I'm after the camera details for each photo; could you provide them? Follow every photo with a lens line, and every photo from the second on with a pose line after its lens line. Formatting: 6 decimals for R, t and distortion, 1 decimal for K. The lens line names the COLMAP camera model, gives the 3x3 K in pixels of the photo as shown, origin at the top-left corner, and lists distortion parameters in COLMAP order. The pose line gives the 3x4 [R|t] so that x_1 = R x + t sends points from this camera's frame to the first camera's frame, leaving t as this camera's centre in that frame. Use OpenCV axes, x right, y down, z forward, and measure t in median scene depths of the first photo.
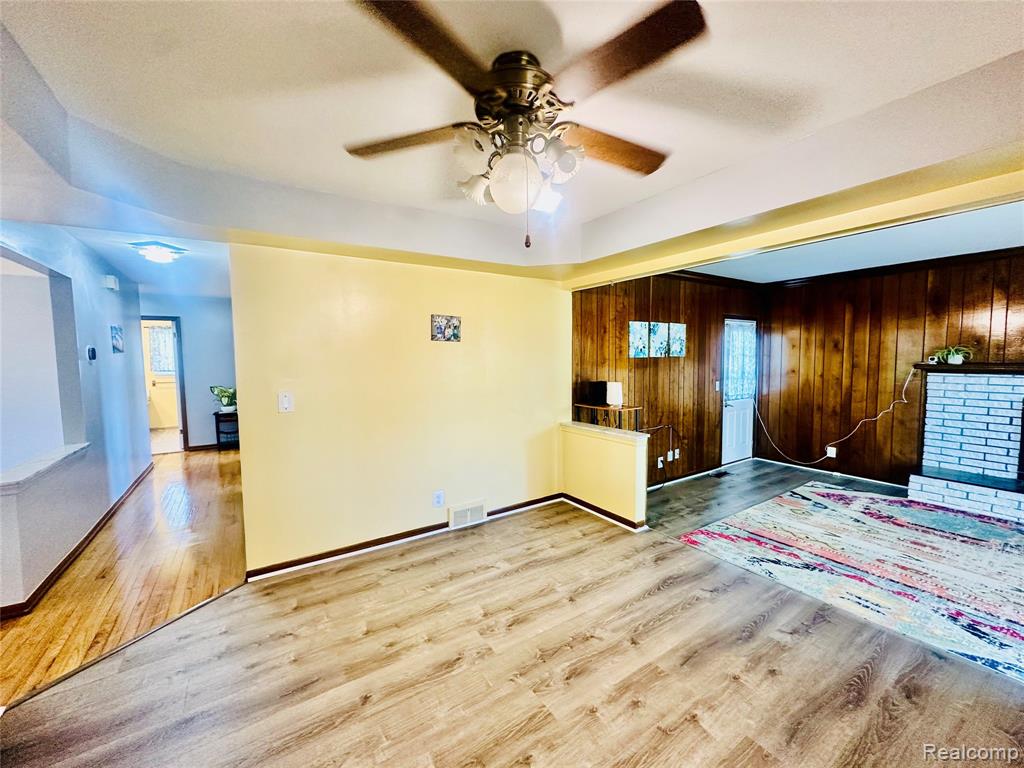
lens RADIAL K [[406.1, 0, 511.6], [0, 406.1, 384.3], [0, 0, 1]] dist [-0.003160, 0.000066]
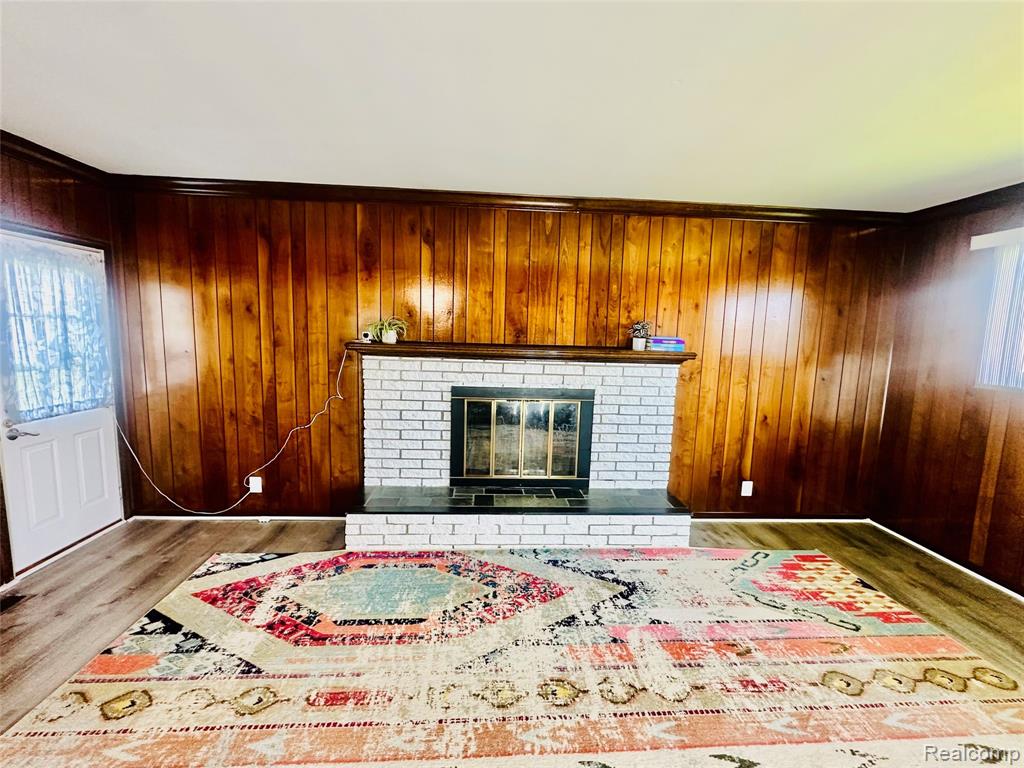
lens RADIAL K [[446.0, 0, 513.6], [0, 446.0, 385.0], [0, 0, 1]] dist [-0.003804, 0.000081]
pose [[0.494328, -0.079842, 0.865601, 0.583572], [0.023055, 0.996627, 0.078762, -0.037939], [-0.868970, -0.018978, 0.494502, 0.471788]]
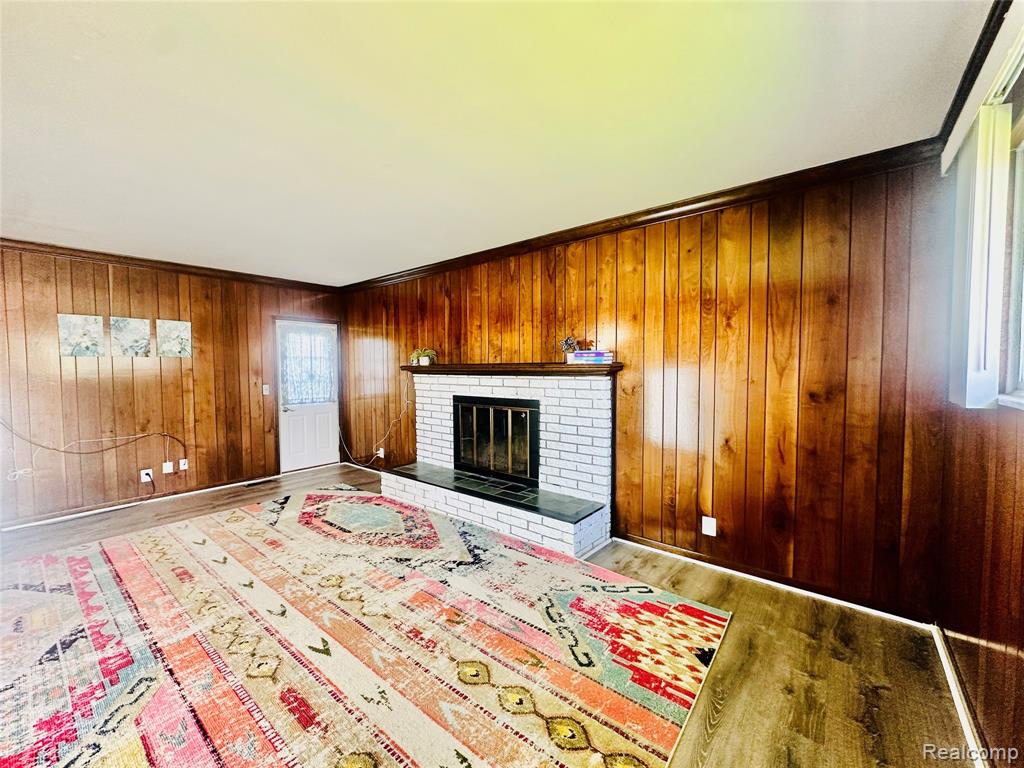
lens RADIAL K [[406.1, 0, 513.6], [0, 406.1, 385.7], [0, 0, 1]] dist [-0.003160, 0.000066]
pose [[0.951837, -0.006616, 0.306533, 1.121766], [0.014293, 0.999638, -0.022807, 0.036133], [-0.306271, 0.026090, 0.951587, -0.118830]]
